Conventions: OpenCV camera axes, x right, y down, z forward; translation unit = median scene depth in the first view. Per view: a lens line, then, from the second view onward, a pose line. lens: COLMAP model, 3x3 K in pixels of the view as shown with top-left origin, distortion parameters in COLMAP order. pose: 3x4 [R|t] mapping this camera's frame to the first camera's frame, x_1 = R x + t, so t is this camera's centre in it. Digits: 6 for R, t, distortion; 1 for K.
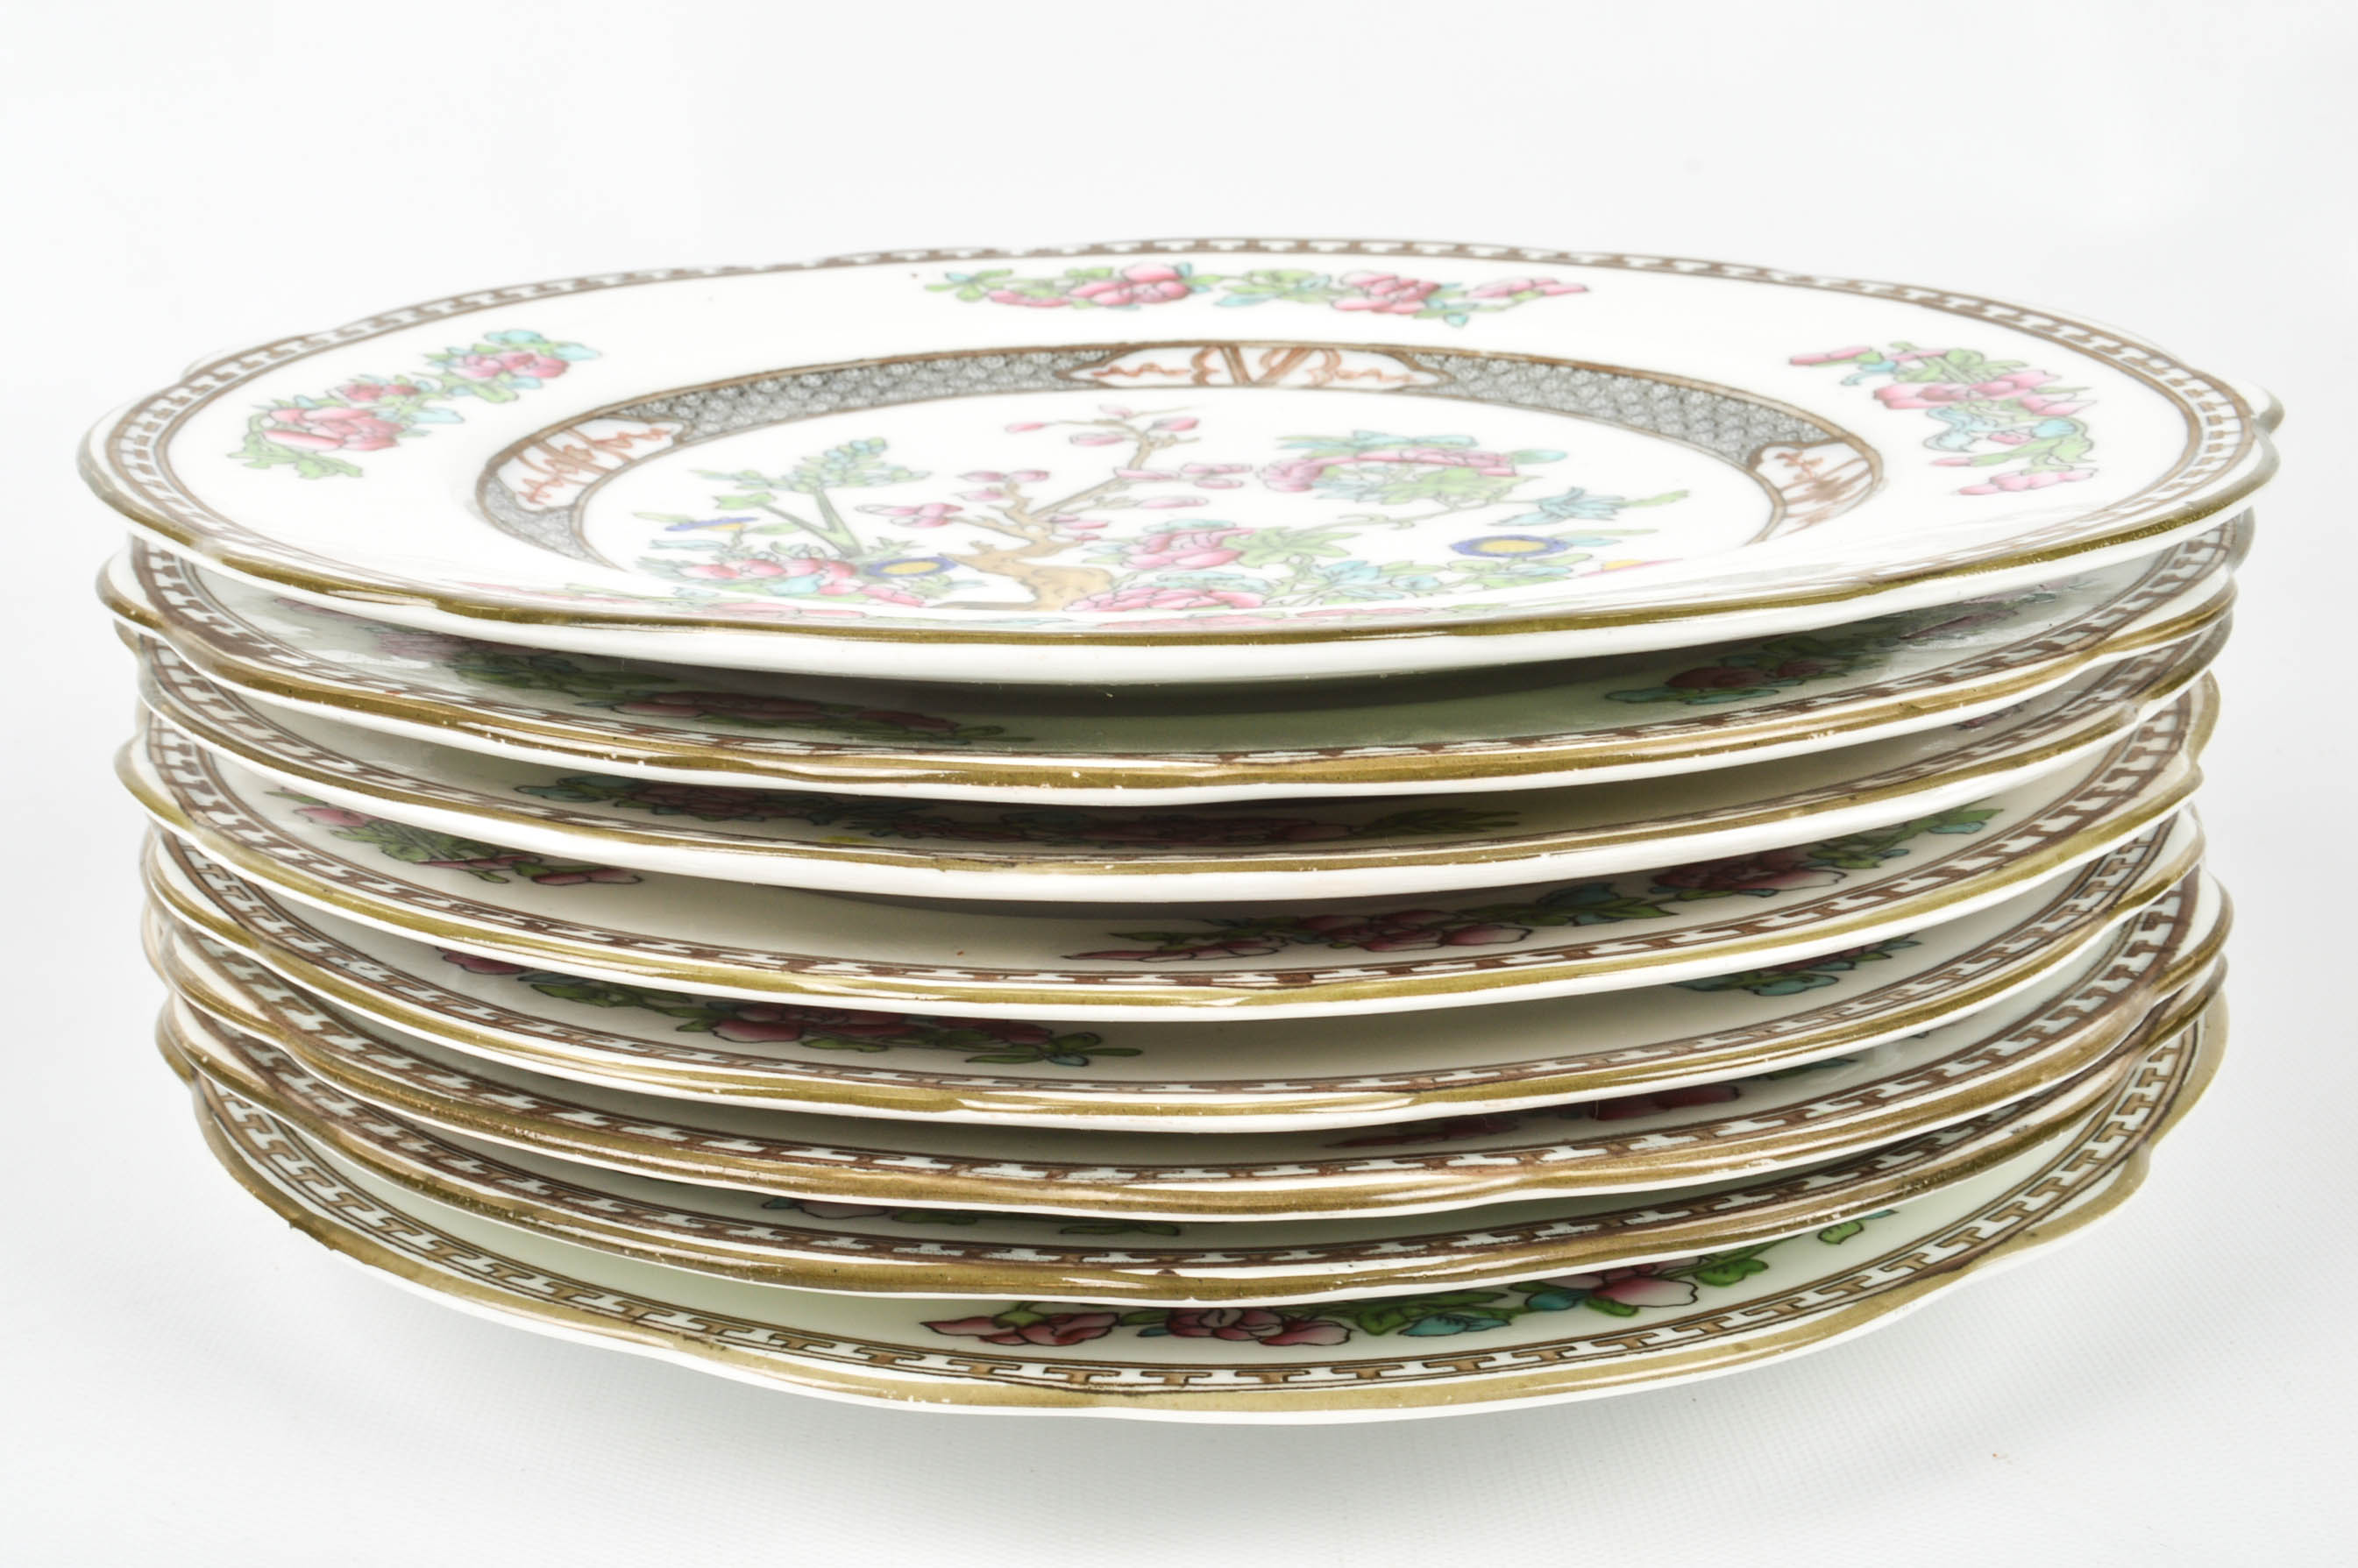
lens RADIAL K [[2841.4, 0, 1100.1], [0, 2841.4, 784.6], [0, 0, 1]] dist [-0.001176, 0.002407]
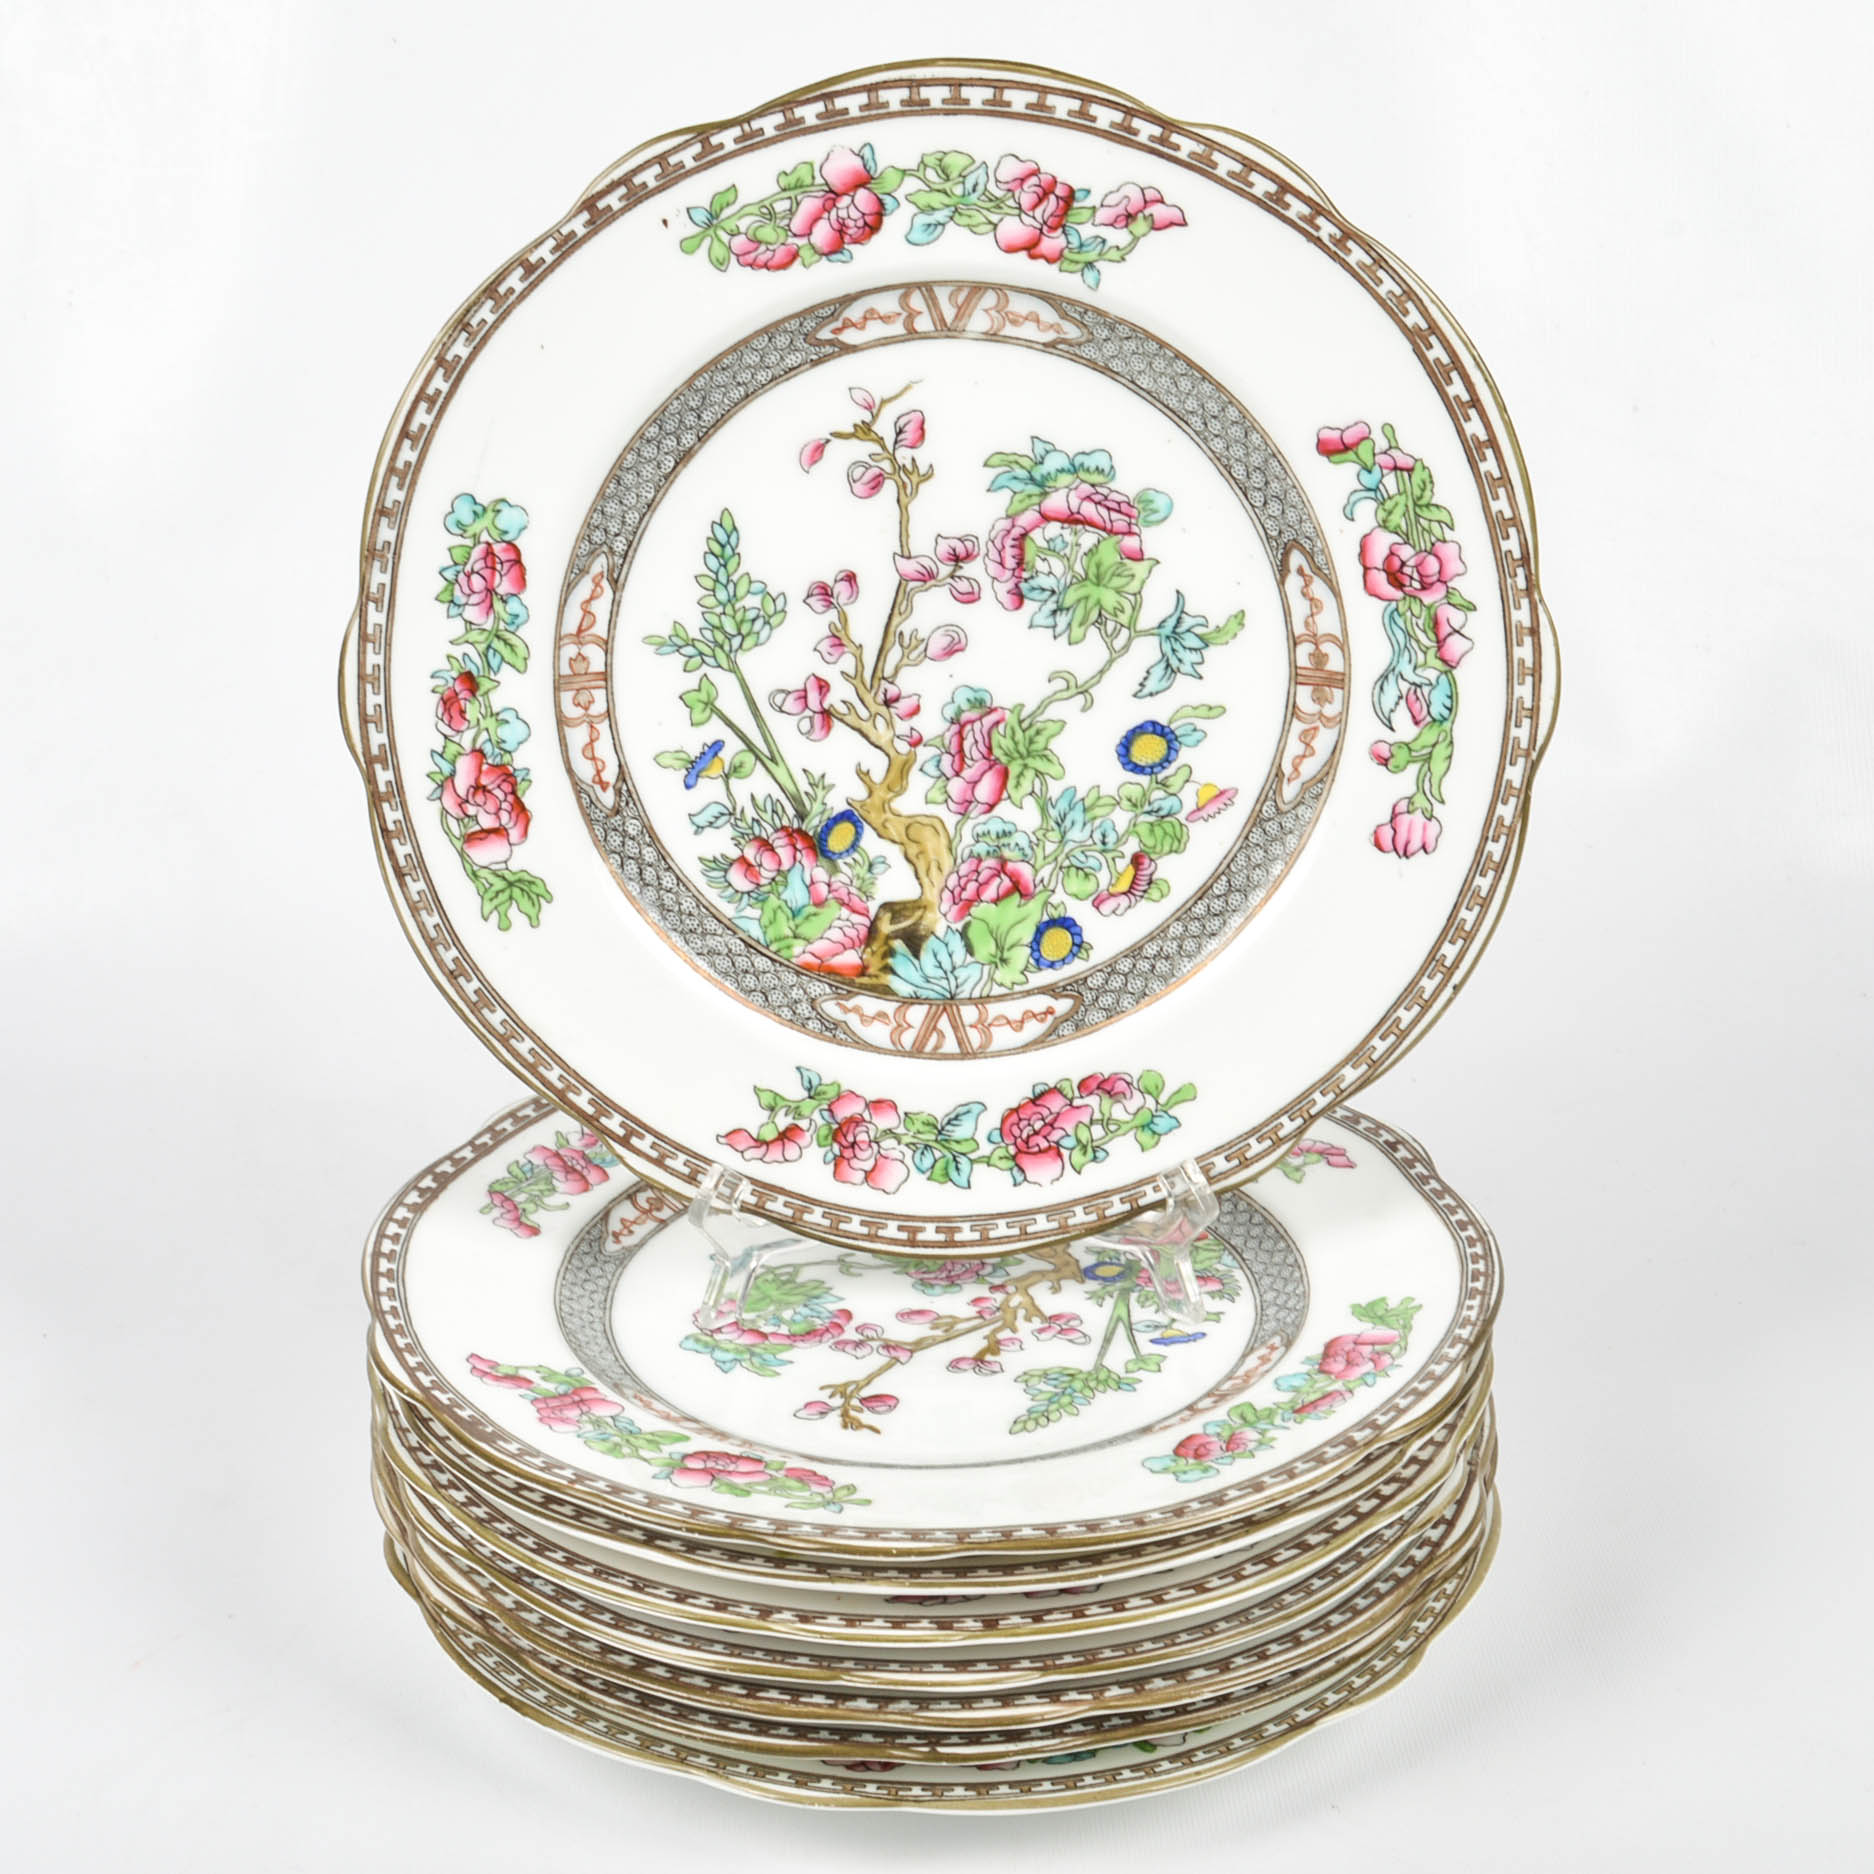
lens RADIAL K [[3121.6, 0, 937.0], [0, 3121.6, 937.0], [0, 0, 1]] dist [-0.045977, -0.042762]
pose [[0.979554, -0.200389, -0.017813, 0.015489], [0.020321, 0.010462, 0.999739, -1.655200], [-0.200150, -0.979661, 0.014320, 0.678469]]
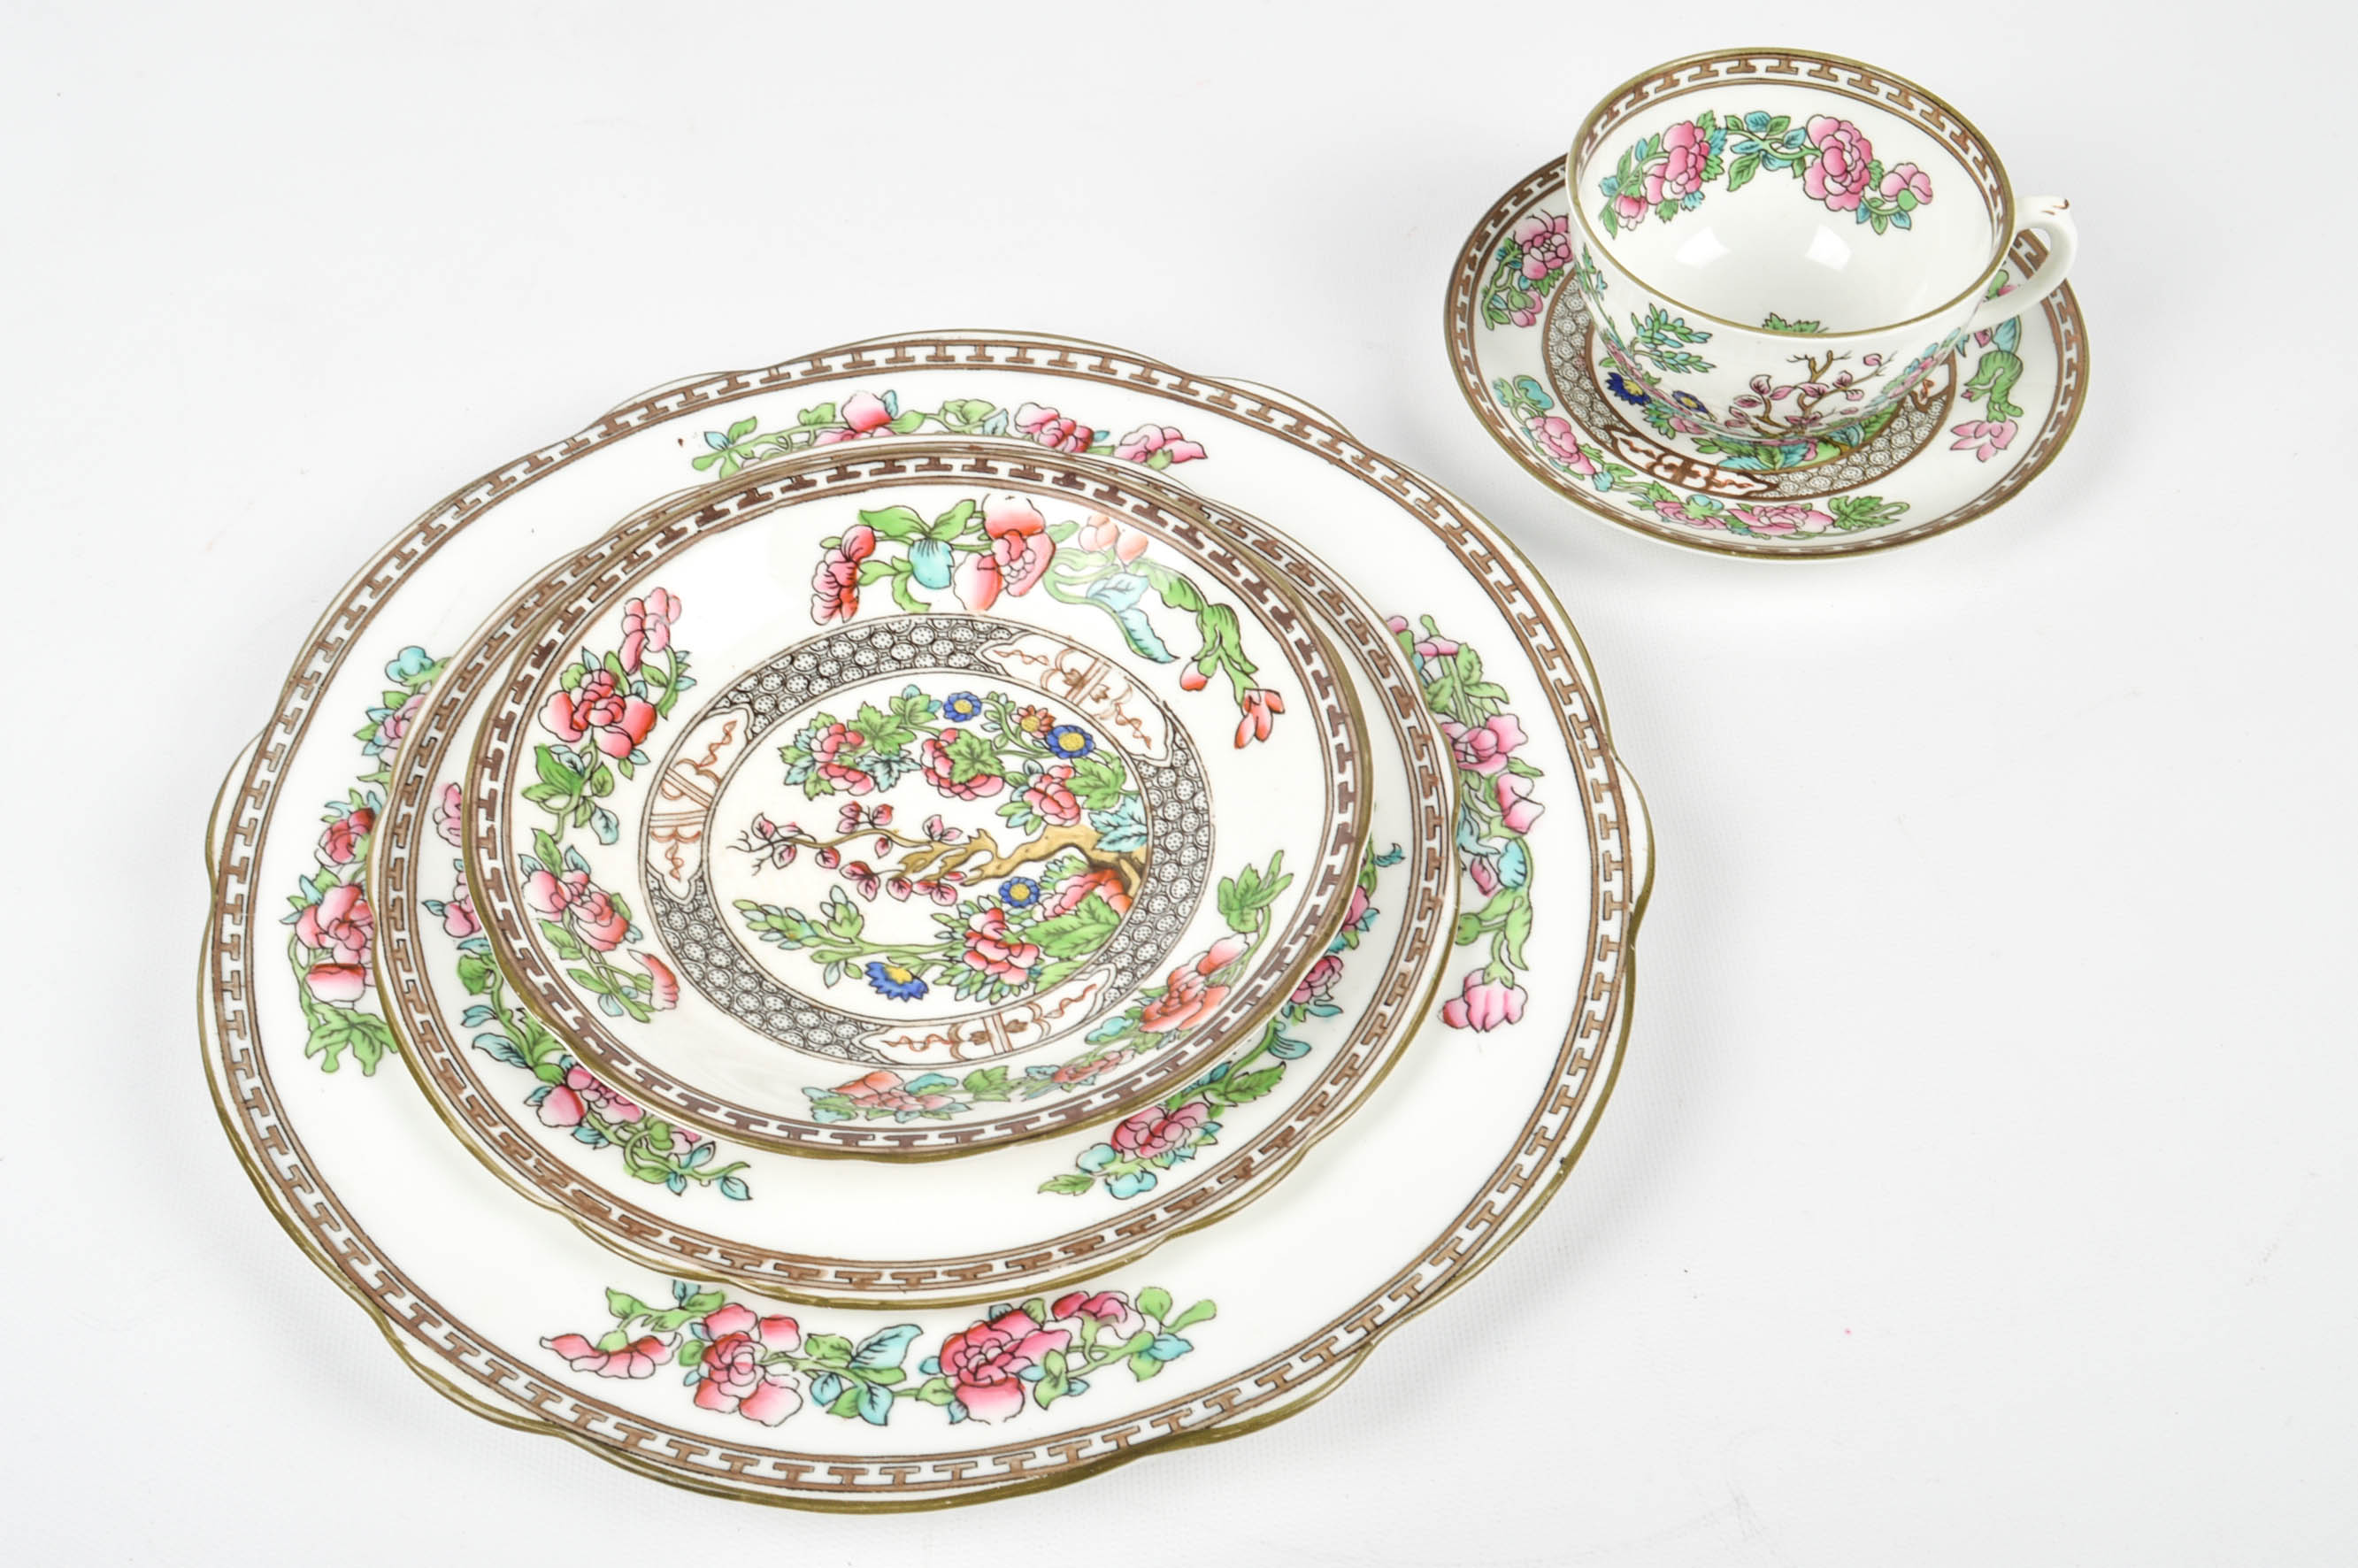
lens RADIAL K [[2751.1, 0, 1155.7], [0, 2751.1, 781.4], [0, 0, 1]] dist [-0.059102, -0.027304]
pose [[0.987229, -0.122730, 0.101565, 0.001017], [0.045944, 0.829811, 0.556150, -0.764686], [-0.152536, -0.544382, 0.824852, -0.129800]]
